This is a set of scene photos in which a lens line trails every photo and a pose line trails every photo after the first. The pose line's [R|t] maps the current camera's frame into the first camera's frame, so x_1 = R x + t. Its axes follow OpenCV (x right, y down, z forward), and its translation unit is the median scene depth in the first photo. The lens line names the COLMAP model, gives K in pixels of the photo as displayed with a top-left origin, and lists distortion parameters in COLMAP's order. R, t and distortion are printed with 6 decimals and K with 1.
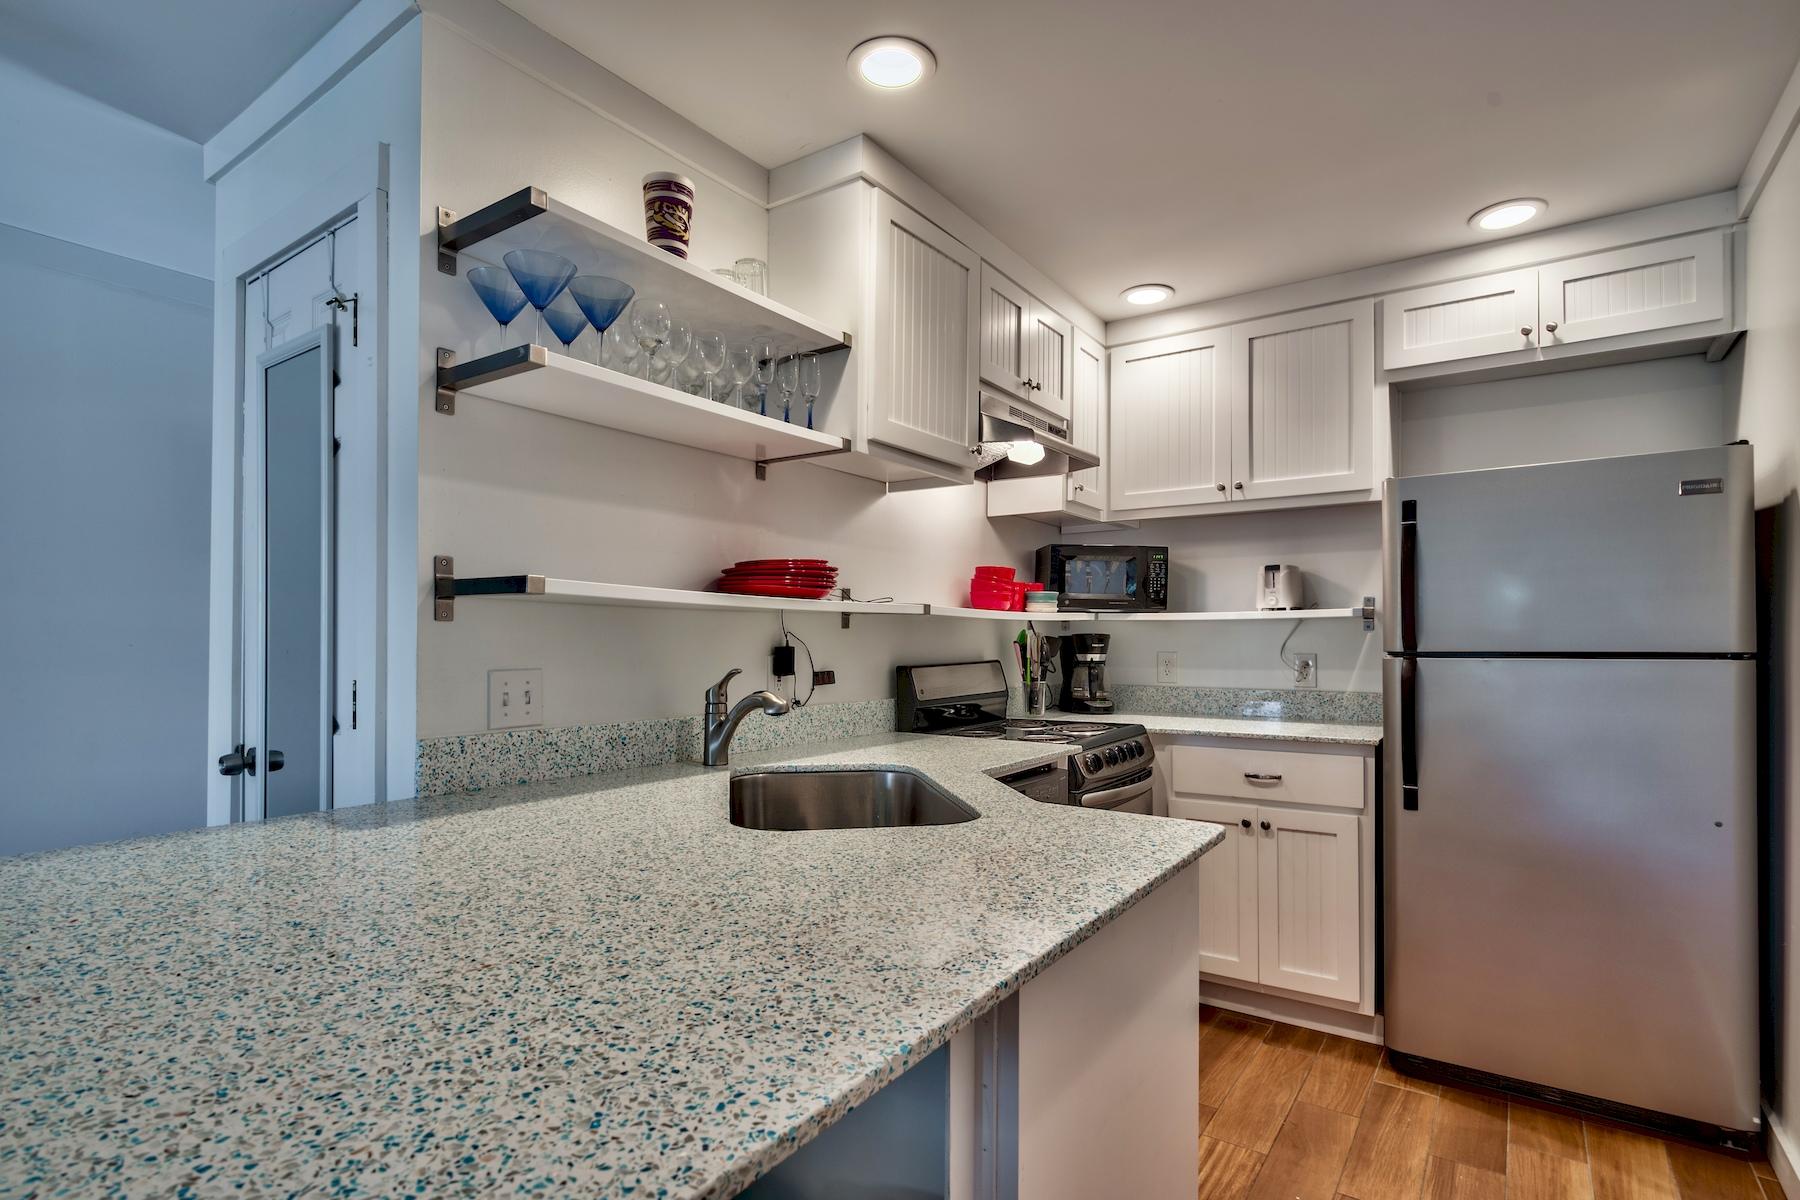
lens RADIAL K [[878.8, 0, 900.6], [0, 878.8, 633.7], [0, 0, 1]] dist [-0.003614, -0.000903]
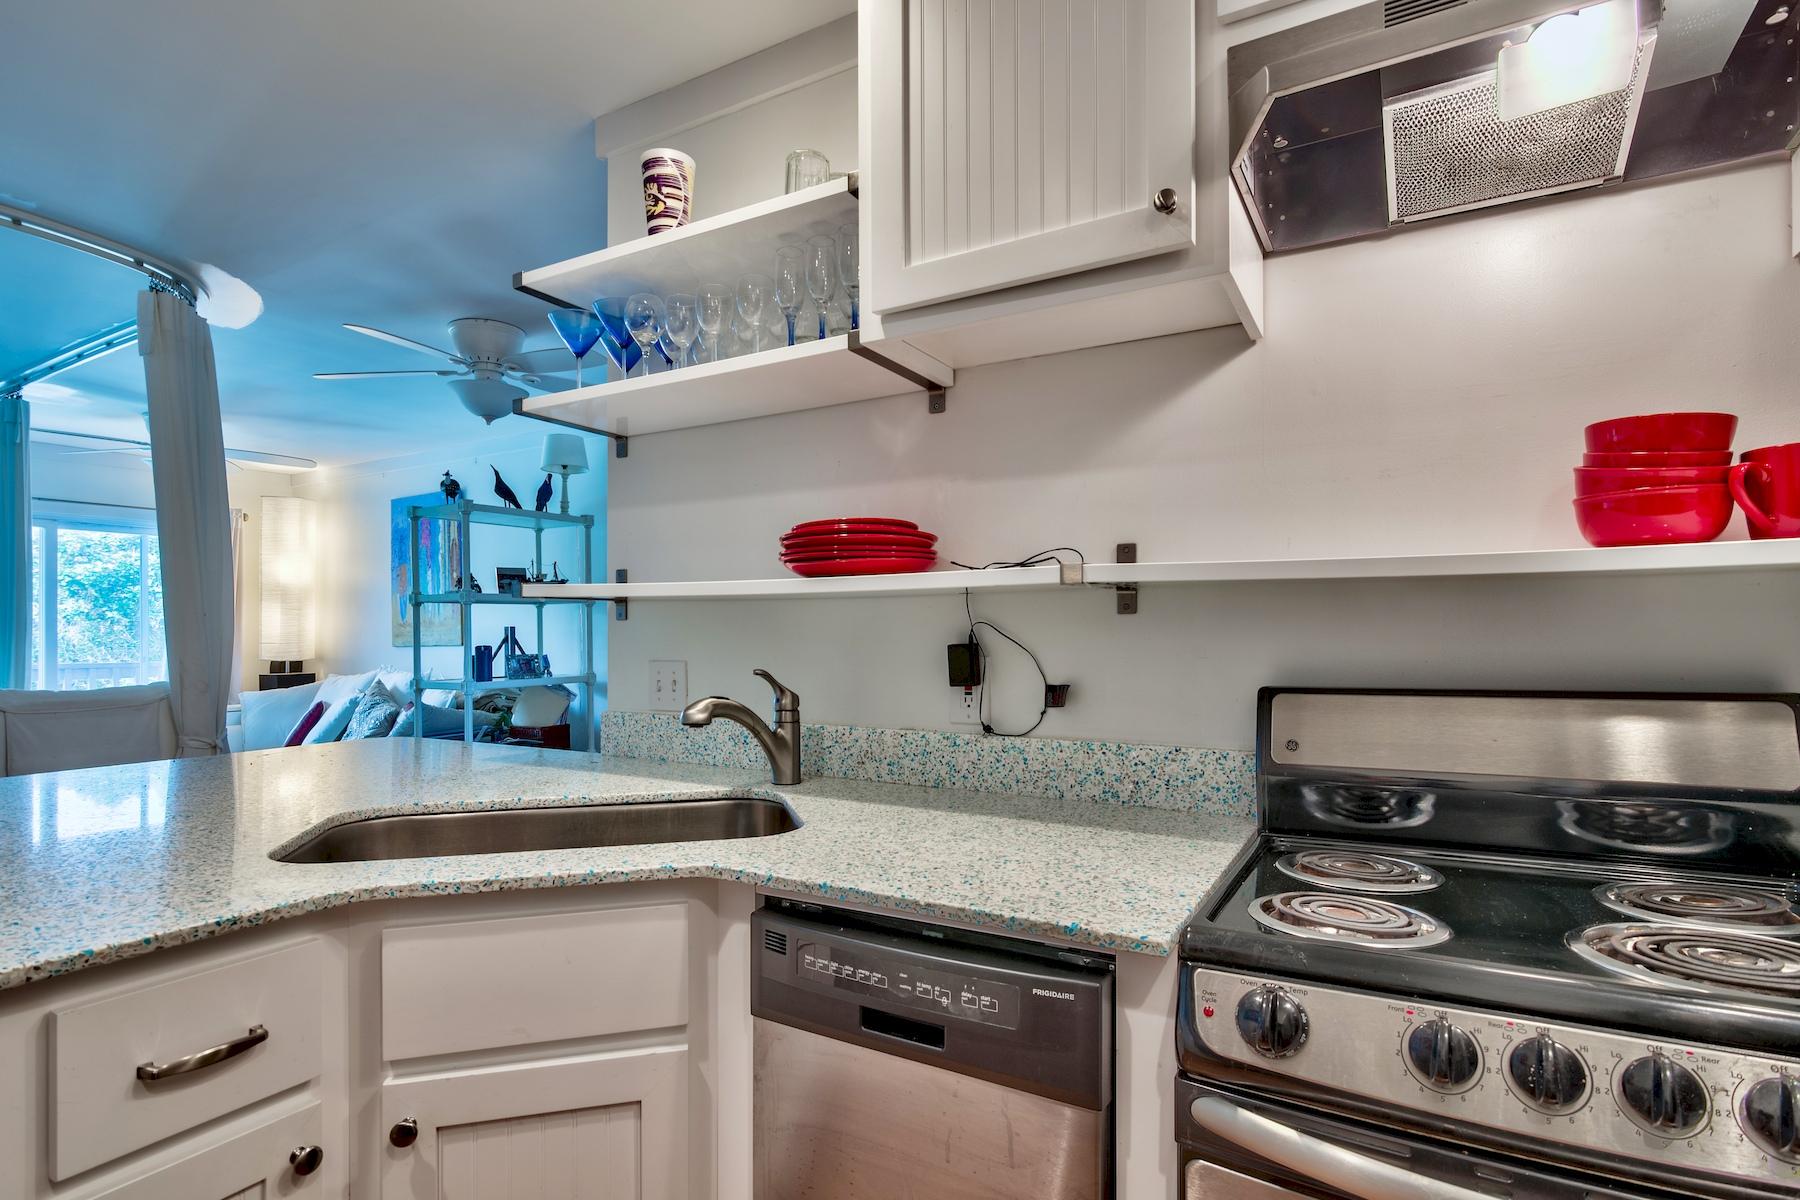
lens RADIAL K [[878.8, 0, 900.6], [0, 878.8, 633.7], [0, 0, 1]] dist [-0.003614, -0.000903]
pose [[0.084046, -0.001492, -0.996461, 0.444181], [0.011518, 0.999934, -0.000526, 0.005509], [0.996395, -0.011433, 0.084057, 0.728668]]
